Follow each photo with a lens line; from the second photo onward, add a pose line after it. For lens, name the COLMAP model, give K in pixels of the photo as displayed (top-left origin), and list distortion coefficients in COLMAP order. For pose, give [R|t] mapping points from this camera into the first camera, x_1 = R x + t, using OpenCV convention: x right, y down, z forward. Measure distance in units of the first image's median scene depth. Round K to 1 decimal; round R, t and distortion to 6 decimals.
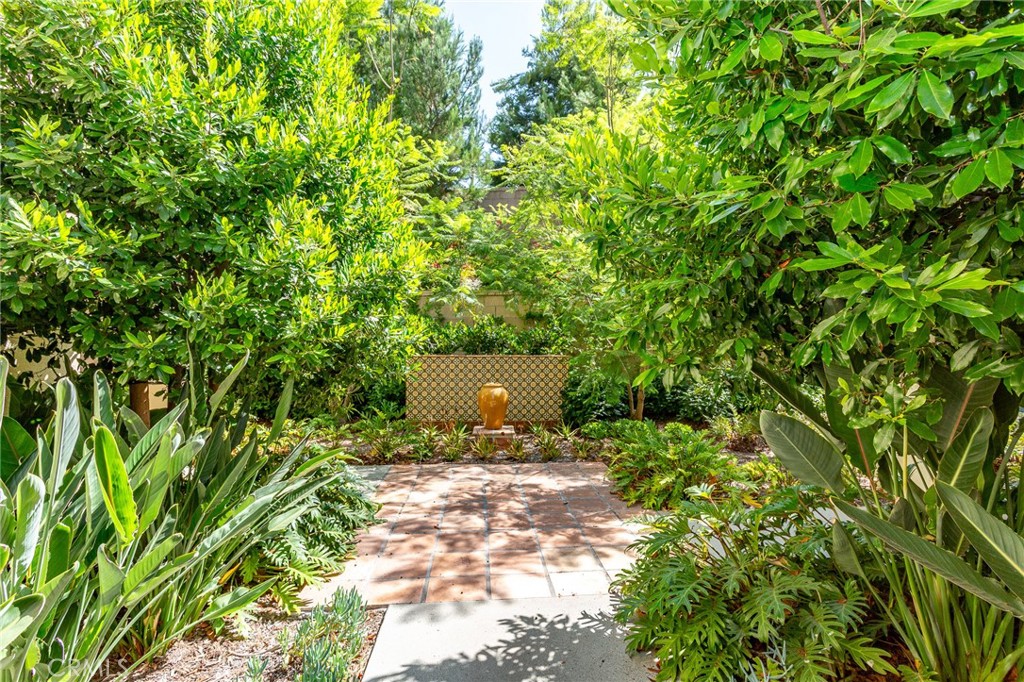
lens RADIAL K [[506.1, 0, 512.0], [0, 506.1, 341.0], [0, 0, 1]] dist [-0.001472, -0.000423]
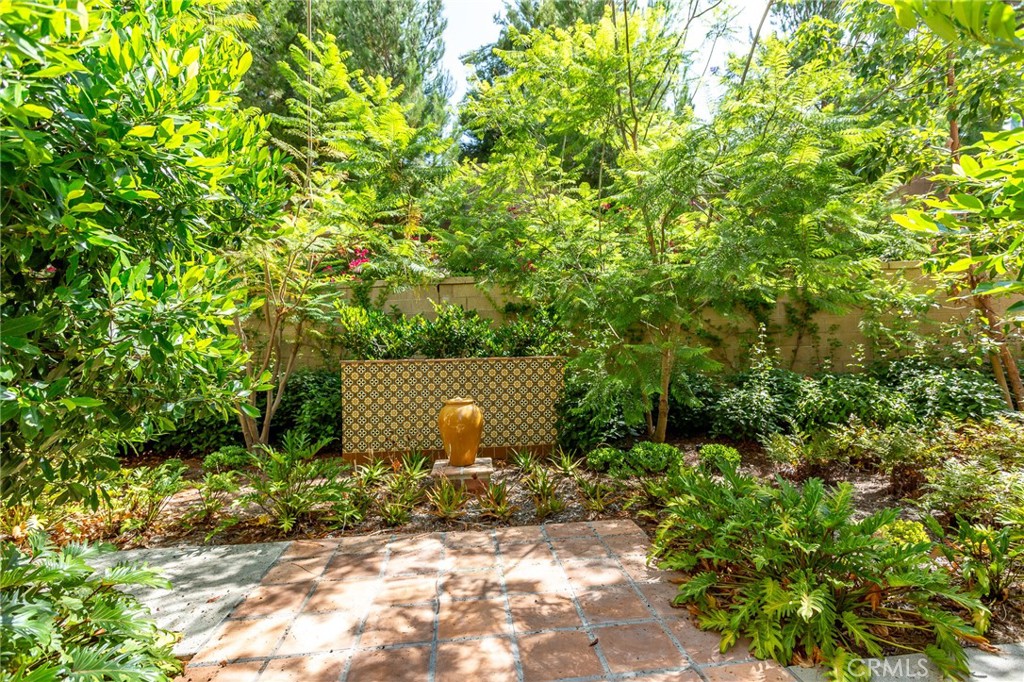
lens RADIAL K [[506.1, 0, 512.0], [0, 506.1, 341.0], [0, 0, 1]] dist [-0.001472, -0.000423]
pose [[0.998866, -0.024930, 0.040573, 0.006065], [0.025311, 0.999640, -0.008902, 0.011421], [-0.040336, 0.009918, 0.999137, 0.266091]]
